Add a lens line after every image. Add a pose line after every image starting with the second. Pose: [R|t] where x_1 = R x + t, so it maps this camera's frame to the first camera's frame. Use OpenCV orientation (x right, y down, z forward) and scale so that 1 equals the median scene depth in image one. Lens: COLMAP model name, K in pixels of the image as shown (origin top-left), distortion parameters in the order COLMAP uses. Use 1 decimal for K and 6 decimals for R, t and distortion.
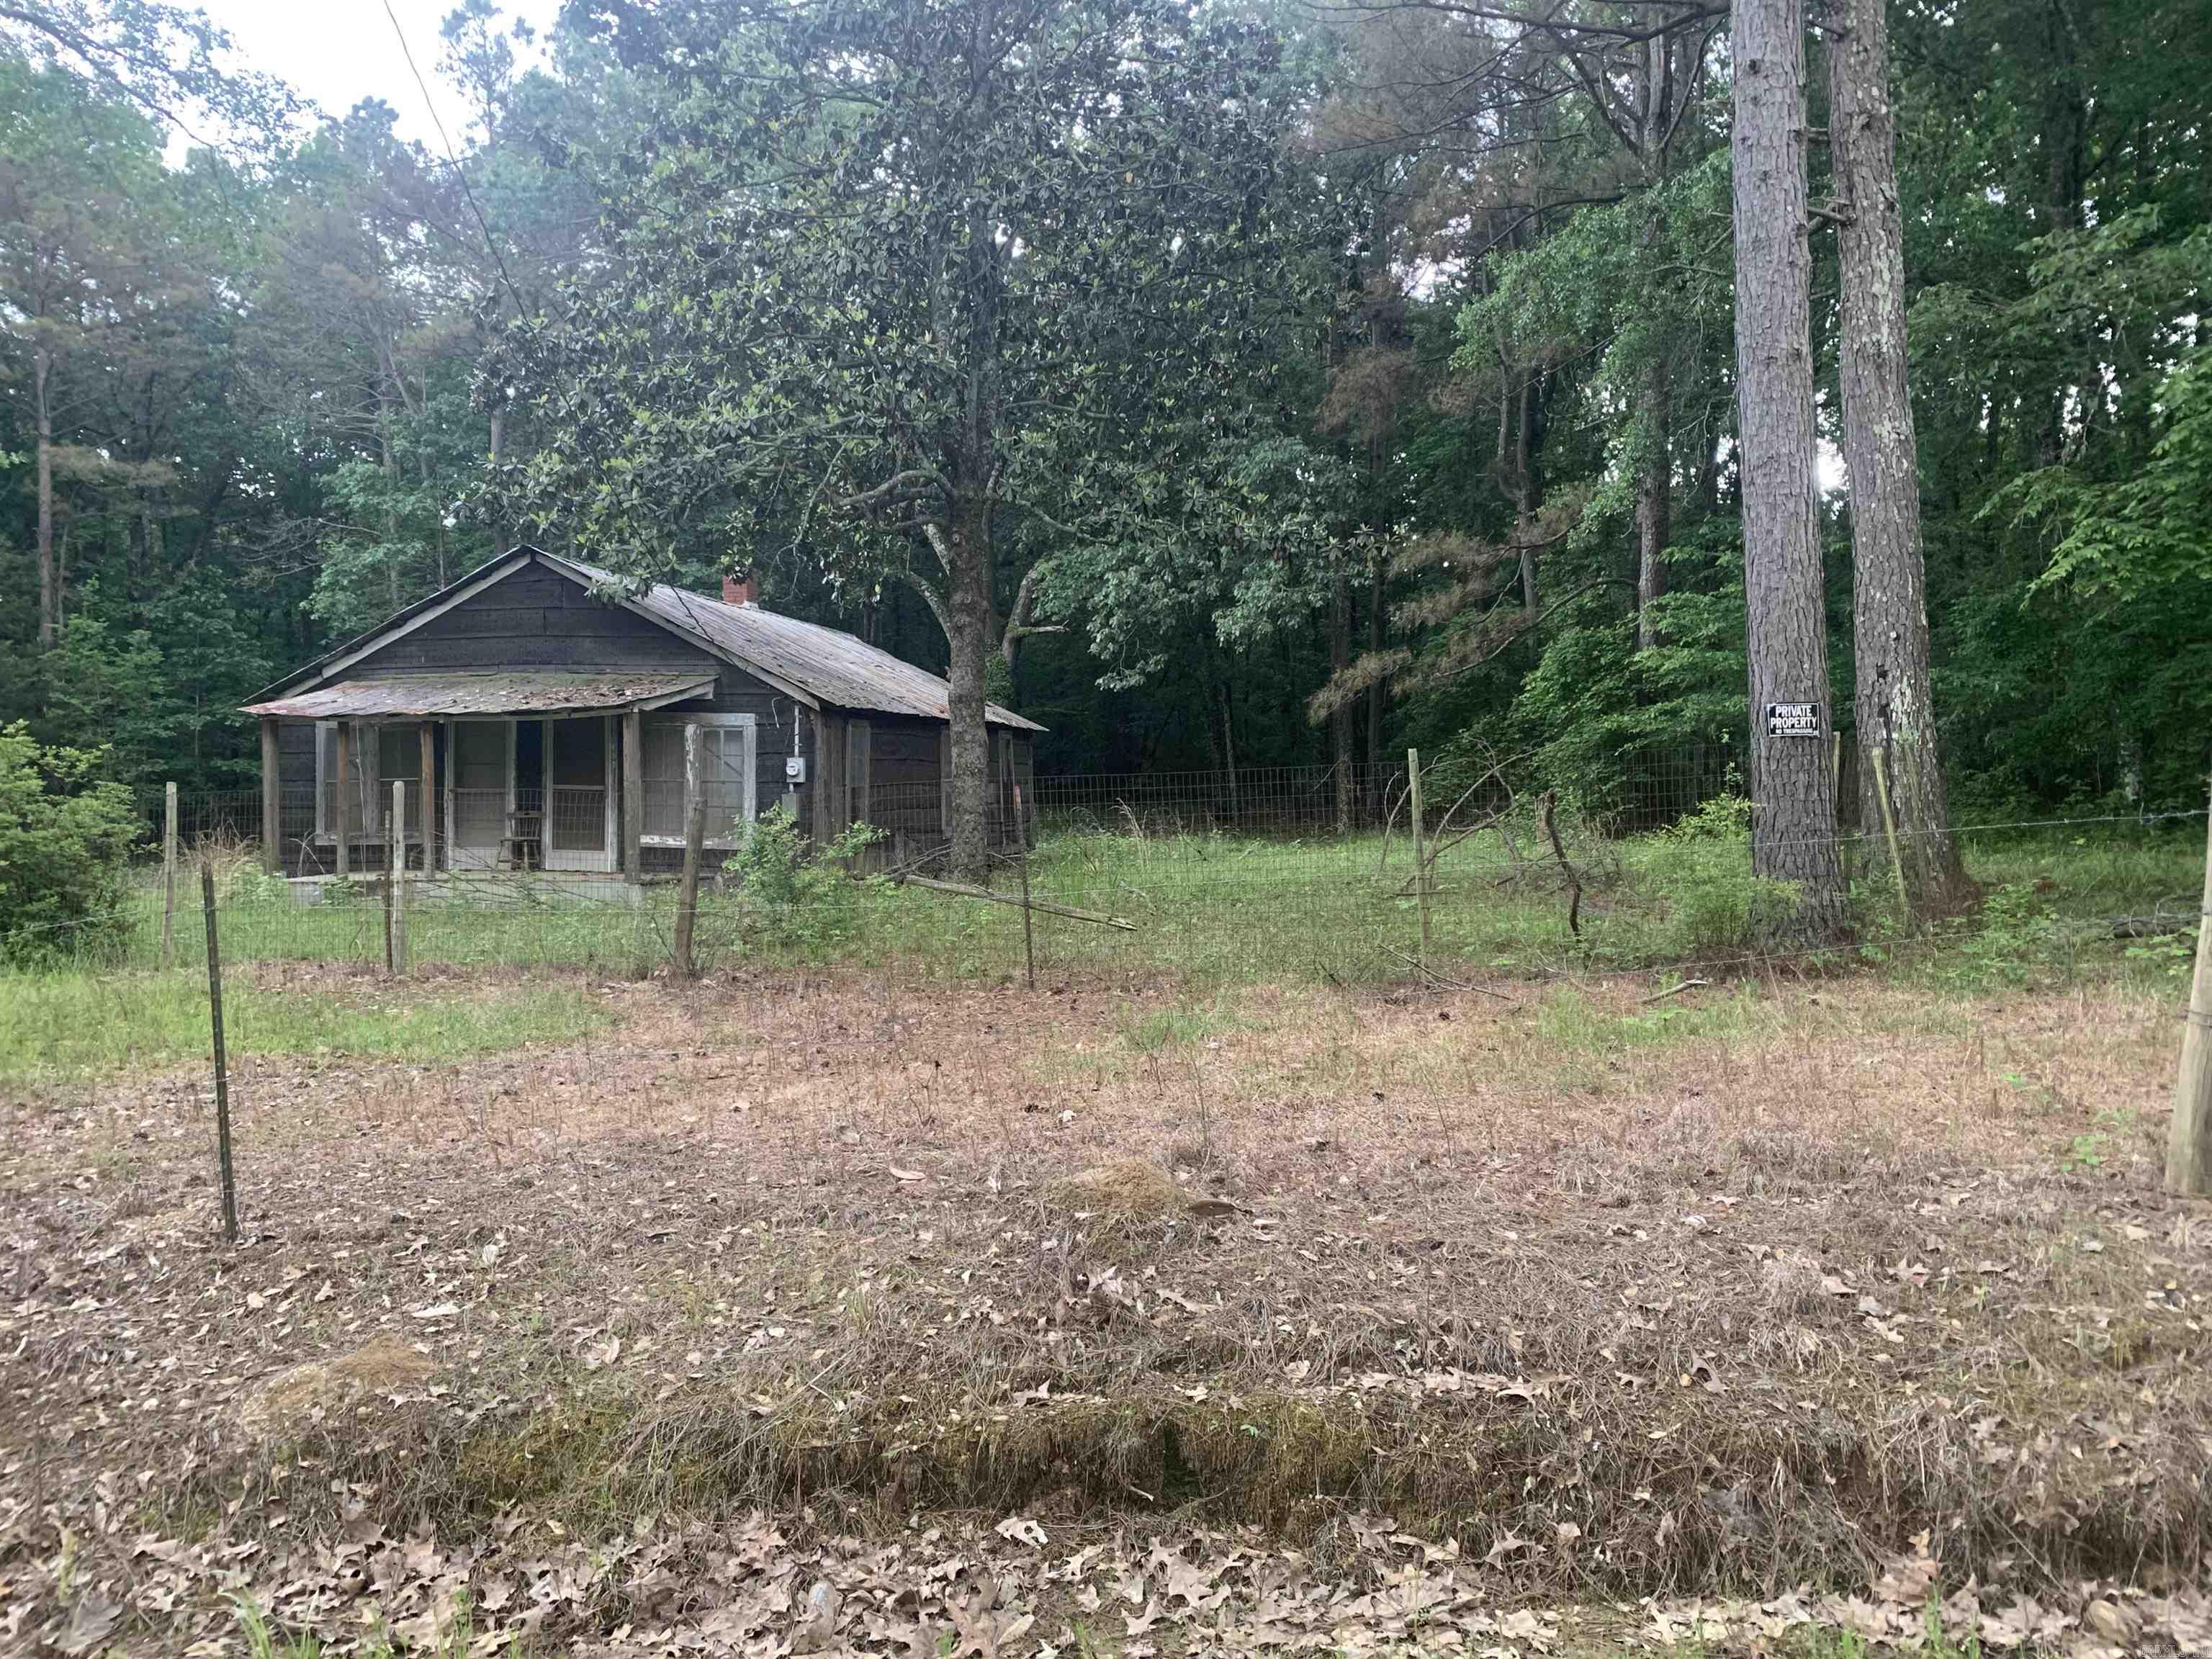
lens RADIAL K [[1644.2, 0, 1105.8], [0, 1644.2, 854.9], [0, 0, 1]] dist [0.050643, -0.046642]
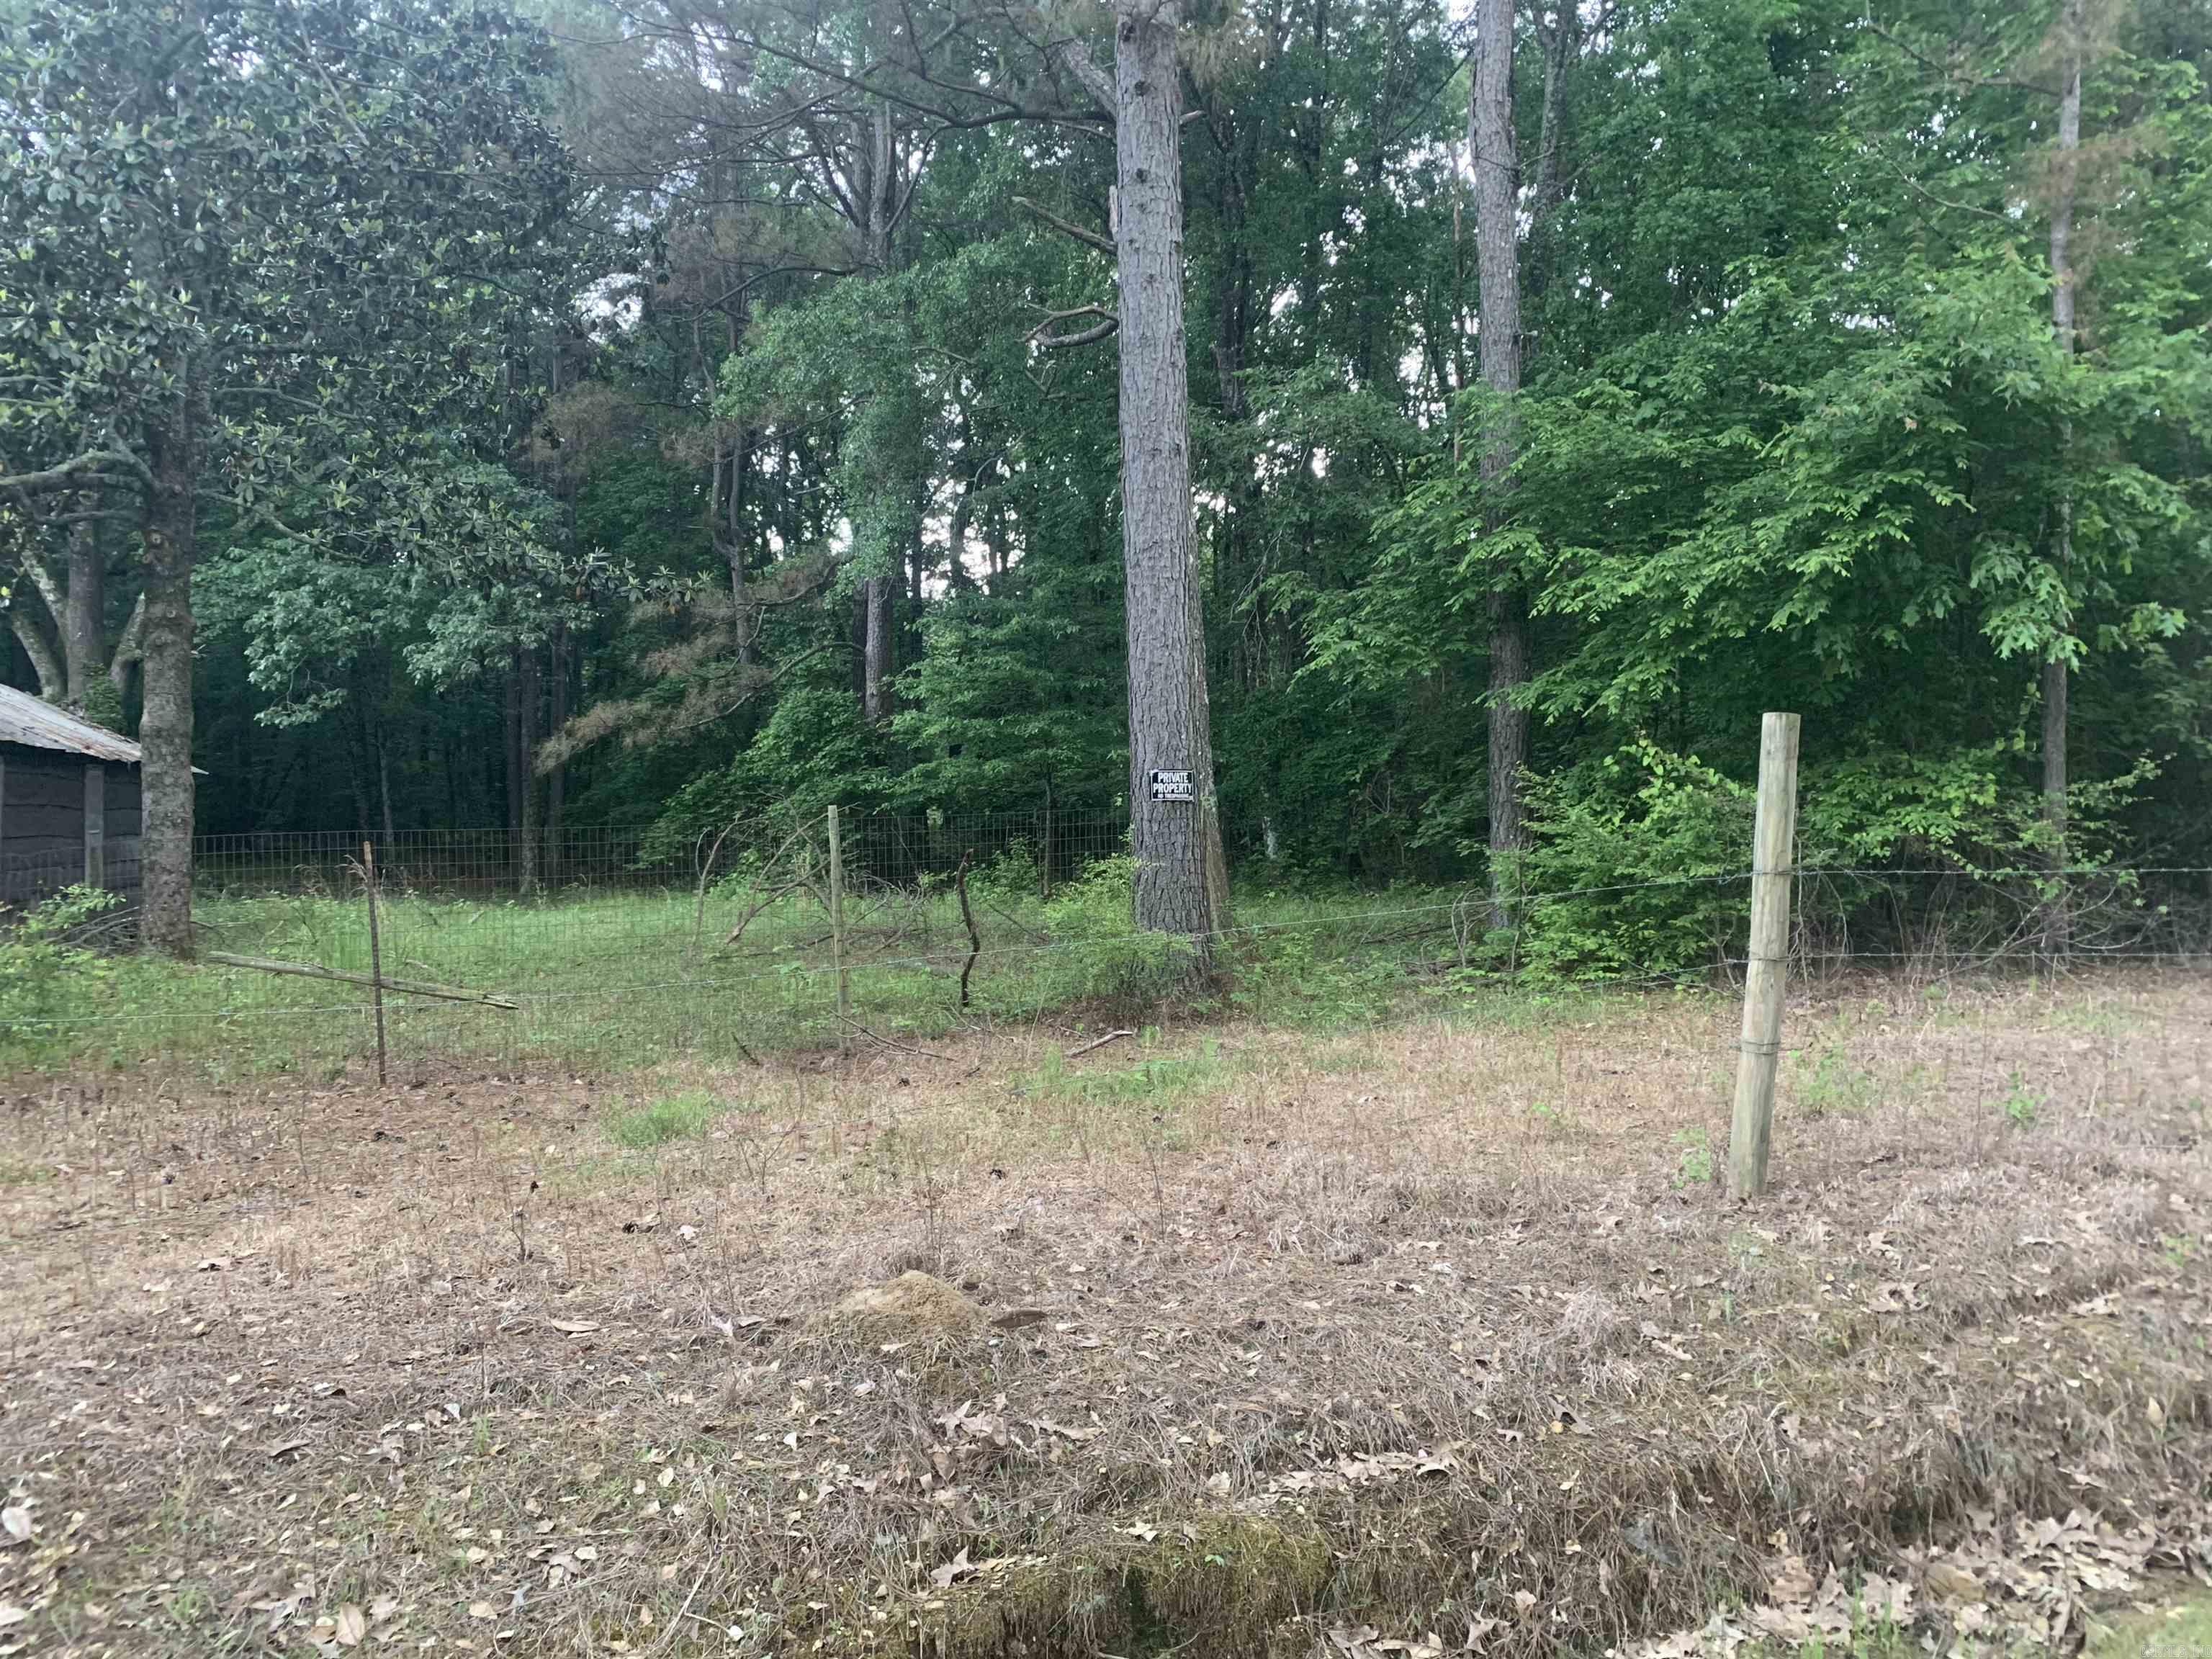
lens RADIAL K [[1684.3, 0, 1106.0], [0, 1684.3, 829.5], [0, 0, 1]] dist [0.041903, -0.047079]
pose [[0.877375, 0.010806, 0.479683, -0.149636], [0.013137, 0.998831, -0.046529, -0.003311], [-0.479625, 0.047125, 0.876207, 0.071172]]
